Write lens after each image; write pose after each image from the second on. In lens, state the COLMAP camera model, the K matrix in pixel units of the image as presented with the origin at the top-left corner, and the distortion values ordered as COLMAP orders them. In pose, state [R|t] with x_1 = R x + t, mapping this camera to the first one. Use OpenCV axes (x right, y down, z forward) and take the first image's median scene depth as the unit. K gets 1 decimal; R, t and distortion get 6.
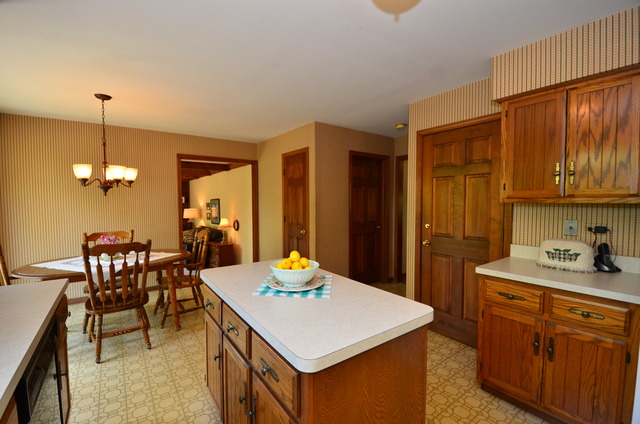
lens RADIAL K [[275.6, 0, 318.3], [0, 275.6, 209.2], [0, 0, 1]] dist [0.008864, -0.014680]
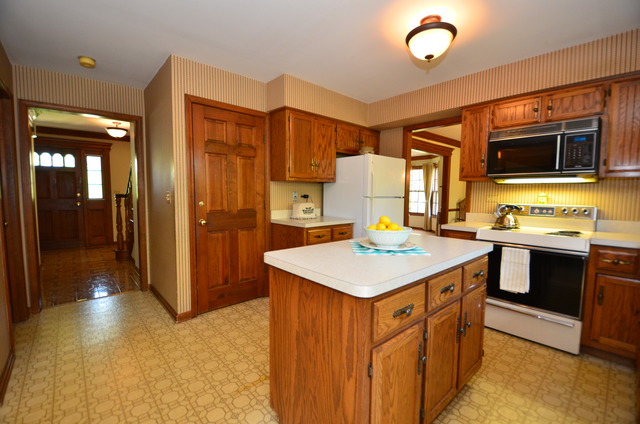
lens RADIAL K [[275.6, 0, 320.3], [0, 275.6, 212.3], [0, 0, 1]] dist [0.008864, -0.014680]
pose [[-0.096898, -0.066547, 0.993067, -0.604940], [0.025638, 0.997264, 0.069330, 0.037505], [-0.994964, 0.032178, -0.094926, 0.742676]]
